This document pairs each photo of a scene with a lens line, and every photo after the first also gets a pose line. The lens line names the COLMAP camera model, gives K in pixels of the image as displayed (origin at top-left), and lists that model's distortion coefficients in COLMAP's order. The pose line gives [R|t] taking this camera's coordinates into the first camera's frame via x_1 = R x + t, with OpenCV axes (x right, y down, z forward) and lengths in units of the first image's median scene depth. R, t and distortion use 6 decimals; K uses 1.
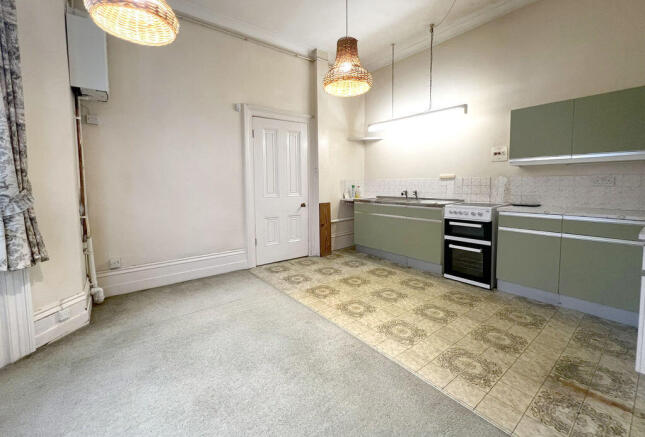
lens RADIAL K [[276.8, 0, 321.5], [0, 276.8, 219.5], [0, 0, 1]] dist [0.000000, 0.000102]
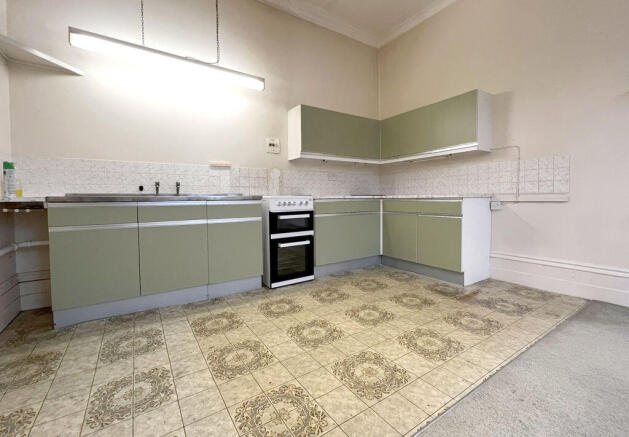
lens RADIAL K [[268.7, 0, 312.6], [0, 268.7, 213.4], [0, 0, 1]] dist [-0.004547, -0.000602]
pose [[0.087479, -0.045920, 0.995107, -0.317633], [0.144400, 0.988971, 0.032943, -0.011629], [-0.985645, 0.140812, 0.093145, 0.846952]]
